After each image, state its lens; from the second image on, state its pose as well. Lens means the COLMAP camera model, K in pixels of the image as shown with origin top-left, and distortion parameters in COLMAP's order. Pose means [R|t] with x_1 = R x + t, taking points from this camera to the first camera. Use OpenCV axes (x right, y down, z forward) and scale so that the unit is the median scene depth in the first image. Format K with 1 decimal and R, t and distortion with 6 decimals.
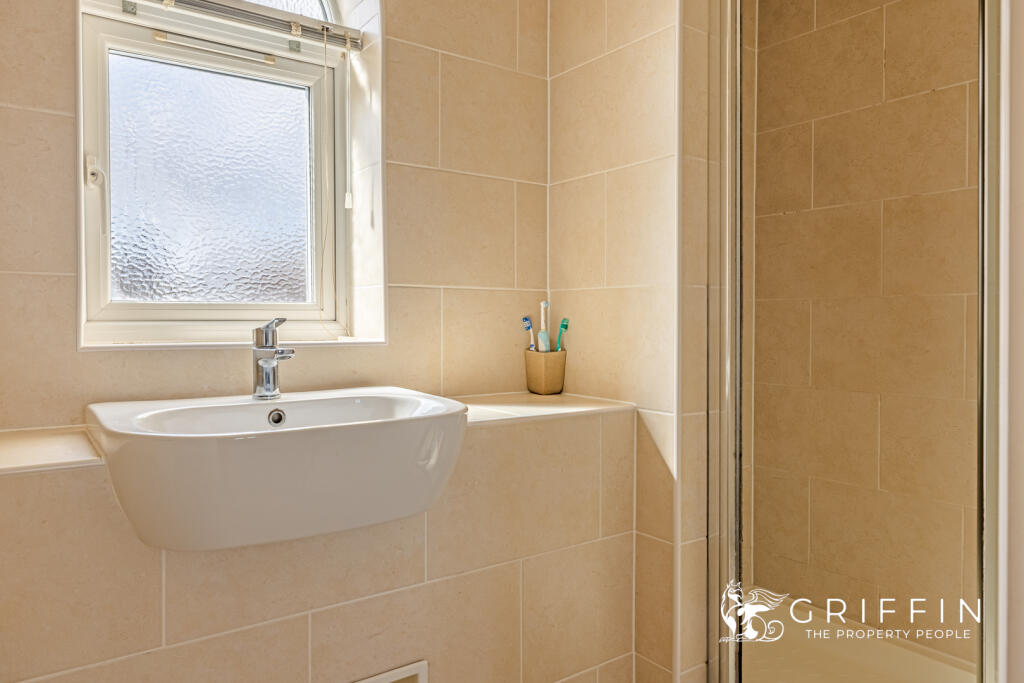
lens RADIAL K [[711.0, 0, 513.7], [0, 711.0, 333.6], [0, 0, 1]] dist [-0.001412, 0.008186]
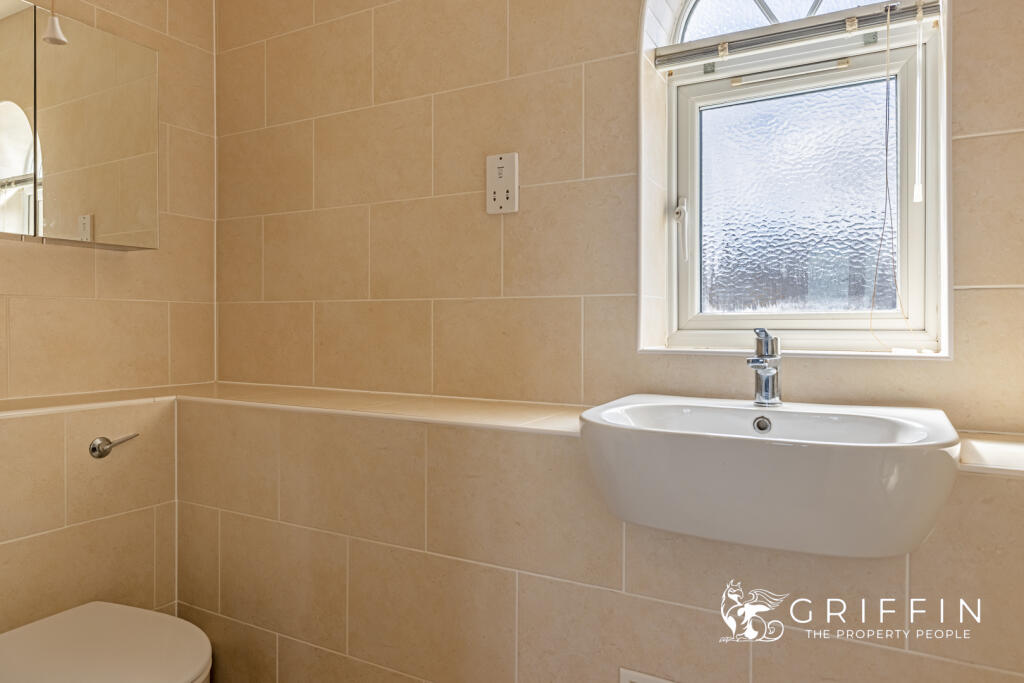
lens RADIAL K [[650.3, 0, 514.1], [0, 650.3, 341.2], [0, 0, 1]] dist [0.001074, 0.001928]
pose [[0.428792, 0.020803, -0.903163, 0.341841], [-0.017636, 0.999737, 0.014655, -0.009822], [0.903231, 0.009644, 0.429047, 0.256444]]
